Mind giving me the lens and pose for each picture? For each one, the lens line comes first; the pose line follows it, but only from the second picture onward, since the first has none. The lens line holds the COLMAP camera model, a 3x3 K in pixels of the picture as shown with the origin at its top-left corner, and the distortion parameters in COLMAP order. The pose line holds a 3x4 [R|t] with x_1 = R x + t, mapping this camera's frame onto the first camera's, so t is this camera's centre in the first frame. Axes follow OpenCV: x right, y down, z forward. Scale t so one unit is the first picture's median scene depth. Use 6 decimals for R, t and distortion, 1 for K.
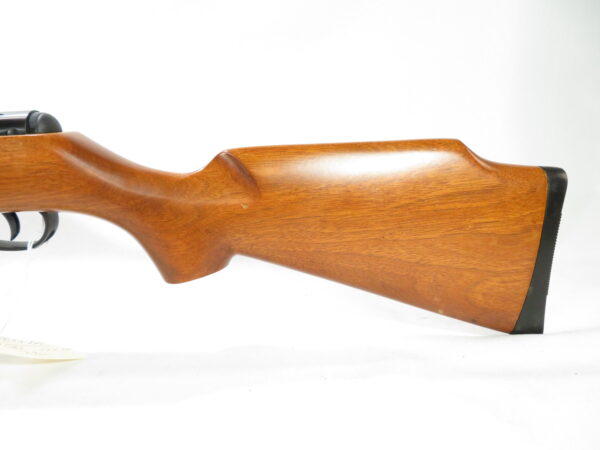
lens RADIAL K [[428.3, 0, 300.0], [0, 428.3, 225.0], [0, 0, 1]] dist [0.006026, 0.001937]
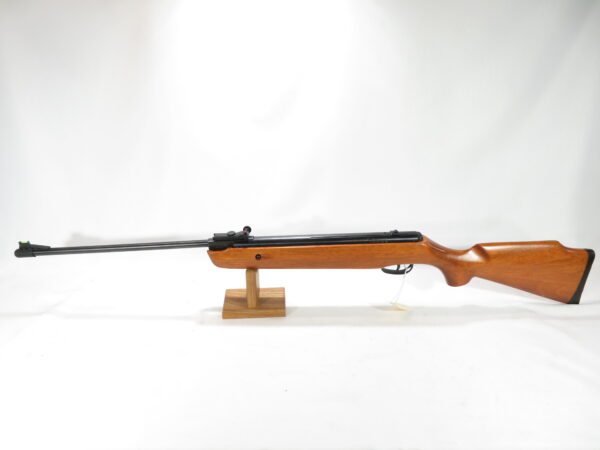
lens RADIAL K [[428.3, 0, 300.0], [0, 428.3, 225.0], [0, 0, 1]] dist [0.006026, 0.001937]
pose [[0.999171, 0.016461, -0.037242, -1.219622], [-0.011393, 0.991127, 0.132429, -0.646454], [0.039092, -0.131895, 0.990493, -1.863966]]
